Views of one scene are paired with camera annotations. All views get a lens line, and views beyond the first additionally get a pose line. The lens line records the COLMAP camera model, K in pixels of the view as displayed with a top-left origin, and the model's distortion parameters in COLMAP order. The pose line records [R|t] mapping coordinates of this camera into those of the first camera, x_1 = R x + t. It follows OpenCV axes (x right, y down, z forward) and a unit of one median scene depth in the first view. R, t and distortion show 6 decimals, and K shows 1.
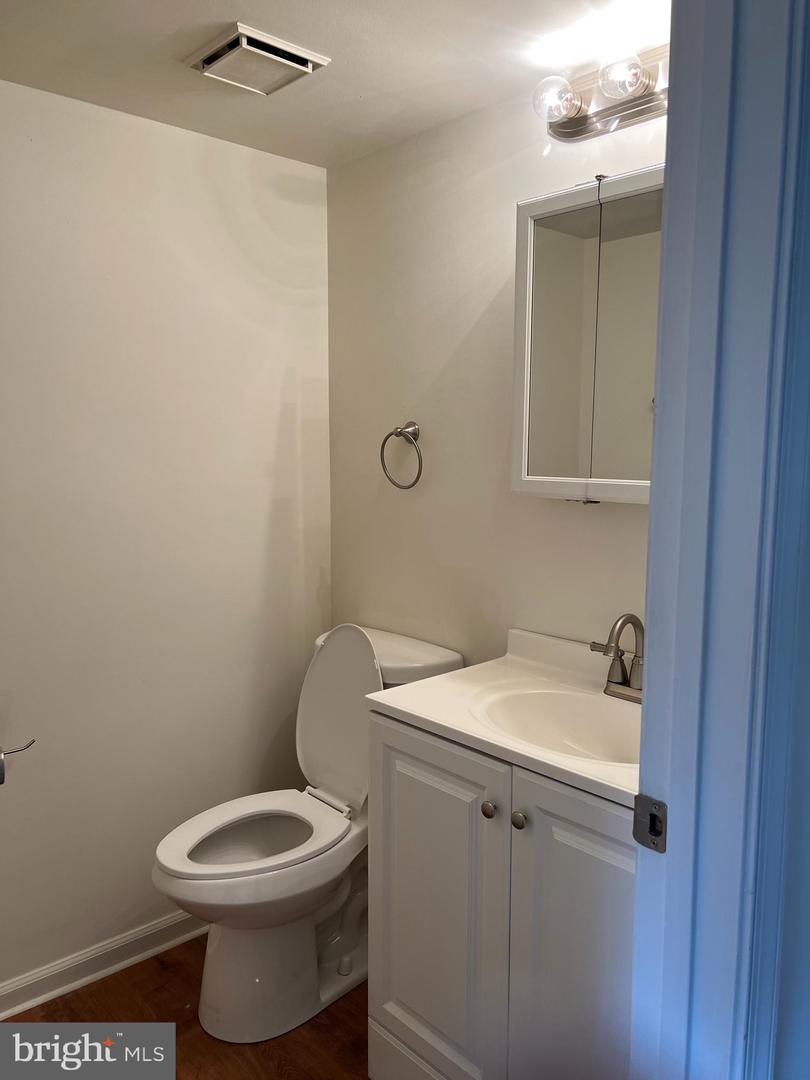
lens RADIAL K [[815.8, 0, 405.0], [0, 815.8, 540.0], [0, 0, 1]] dist [0.002915, -0.004501]
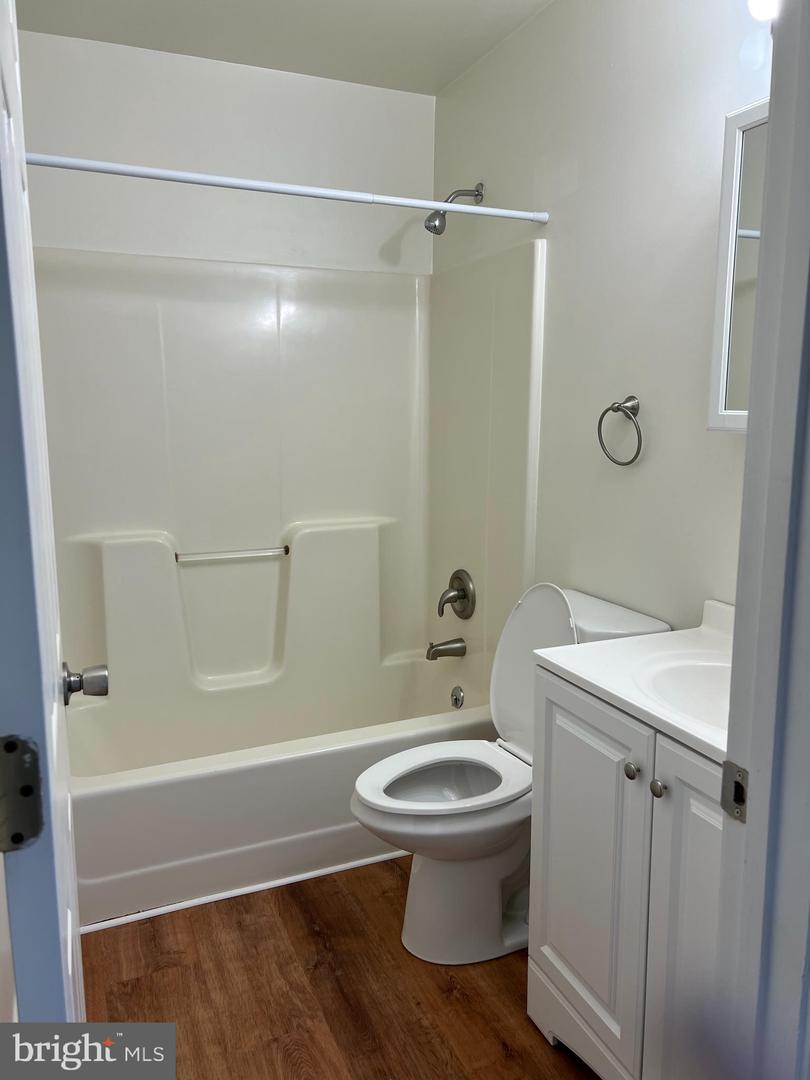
lens RADIAL K [[815.8, 0, 405.0], [0, 815.8, 540.0], [0, 0, 1]] dist [0.002915, -0.004501]
pose [[0.936861, 0.050322, -0.346062, 0.153930], [-0.037587, 0.998350, 0.043418, 0.013384], [0.347676, -0.027669, 0.937206, -0.021907]]
